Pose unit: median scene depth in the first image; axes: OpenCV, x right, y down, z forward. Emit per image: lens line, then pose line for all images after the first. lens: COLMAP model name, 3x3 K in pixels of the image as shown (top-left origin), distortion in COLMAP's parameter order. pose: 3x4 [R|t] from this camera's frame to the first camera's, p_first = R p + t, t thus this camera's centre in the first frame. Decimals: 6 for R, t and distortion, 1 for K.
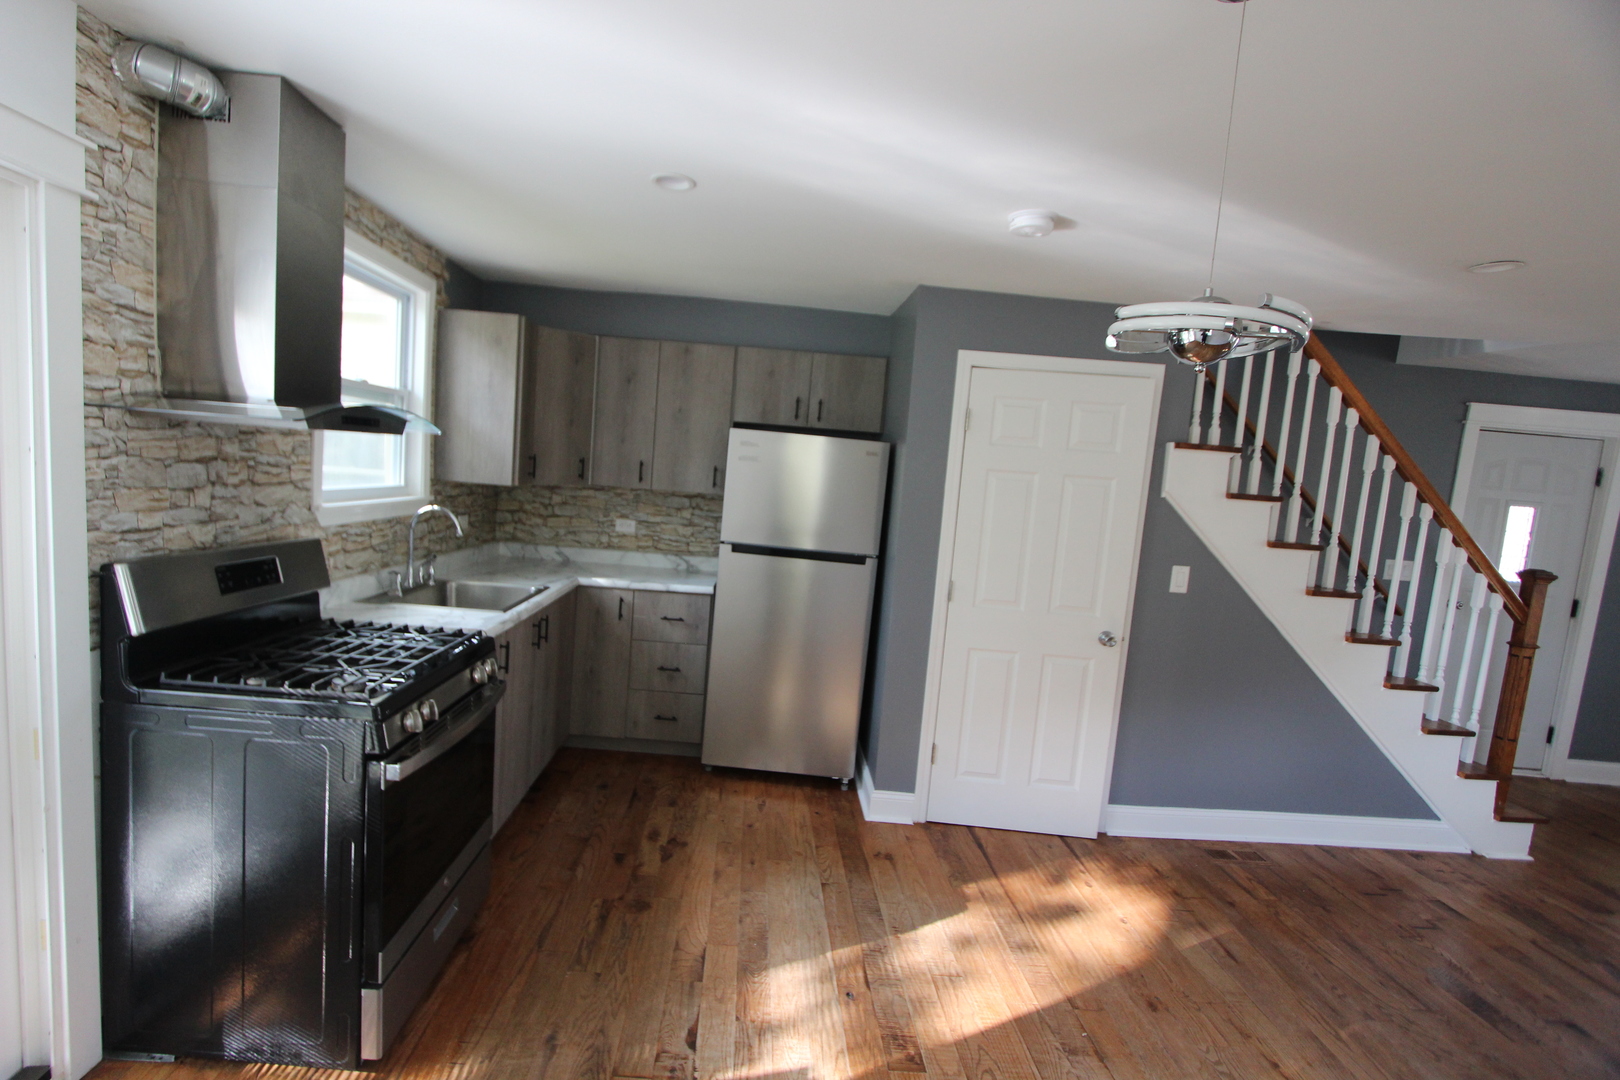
lens RADIAL K [[751.2, 0, 804.3], [0, 751.2, 550.9], [0, 0, 1]] dist [-0.002747, -0.000615]
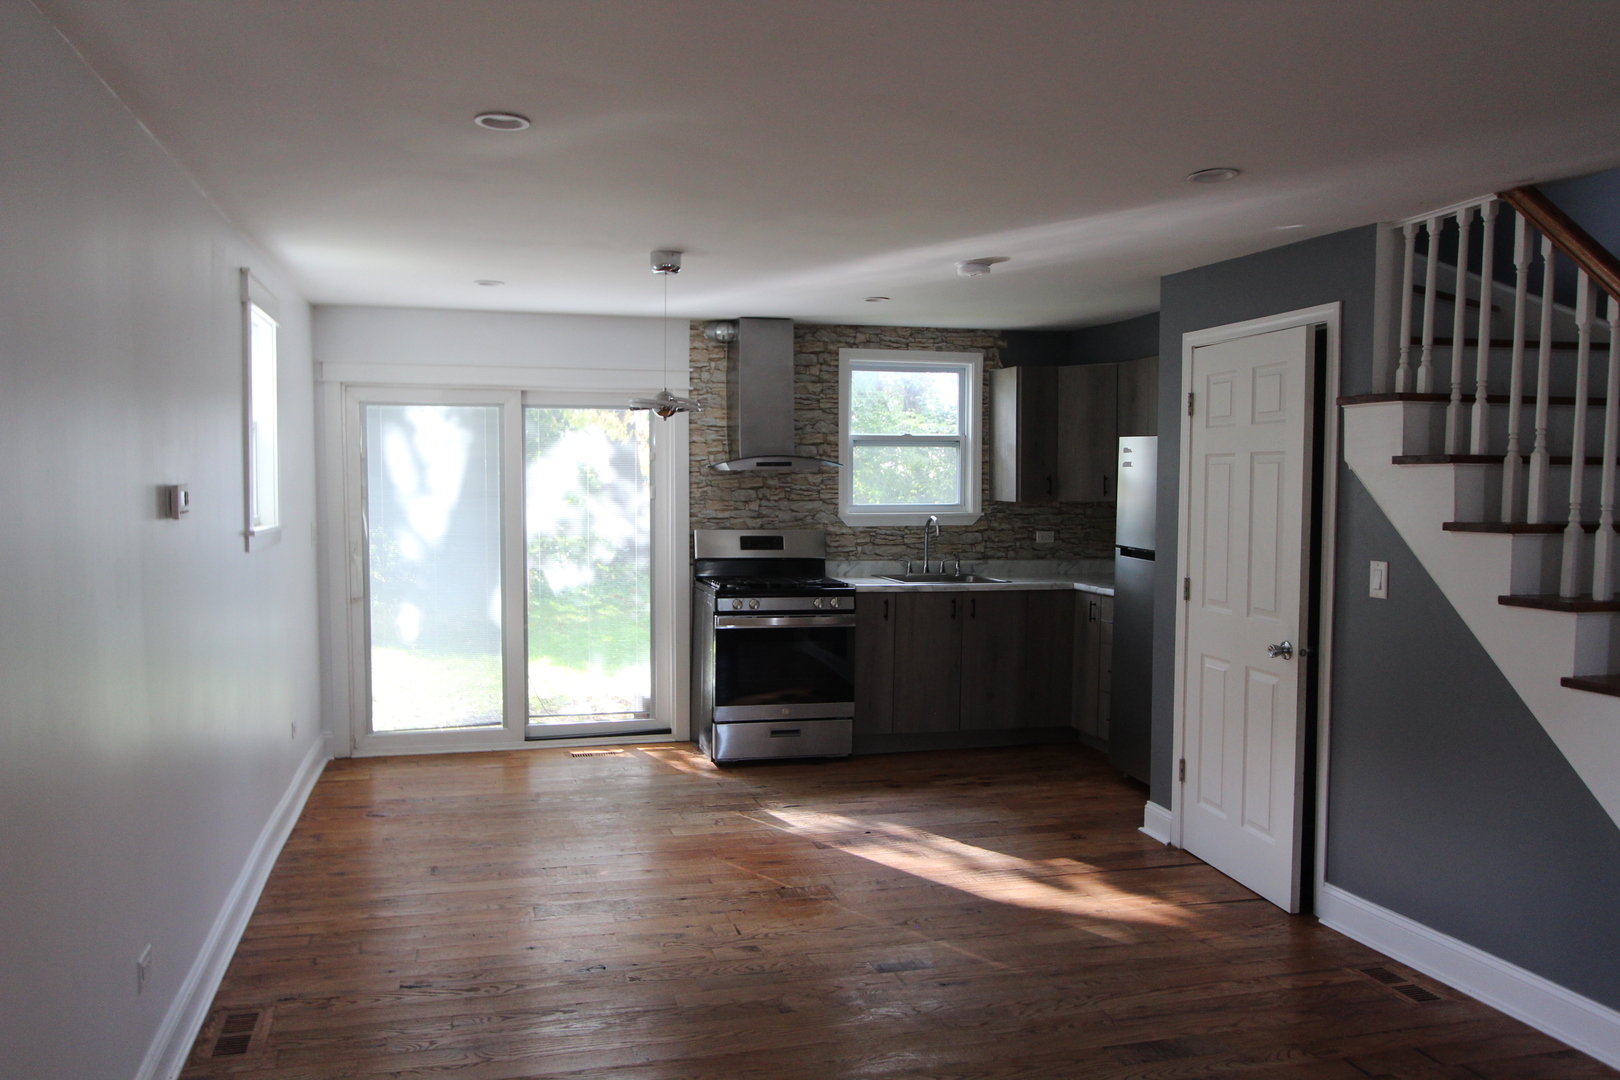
lens RADIAL K [[1357.3, 0, 810.0], [0, 1357.3, 540.0], [0, 0, 1]] dist [0.007291, 0.003336]
pose [[0.229699, -0.029336, -0.972819, 2.188330], [-0.087060, 0.994919, -0.050558, 0.151542], [0.969360, 0.096307, 0.225978, 0.219136]]
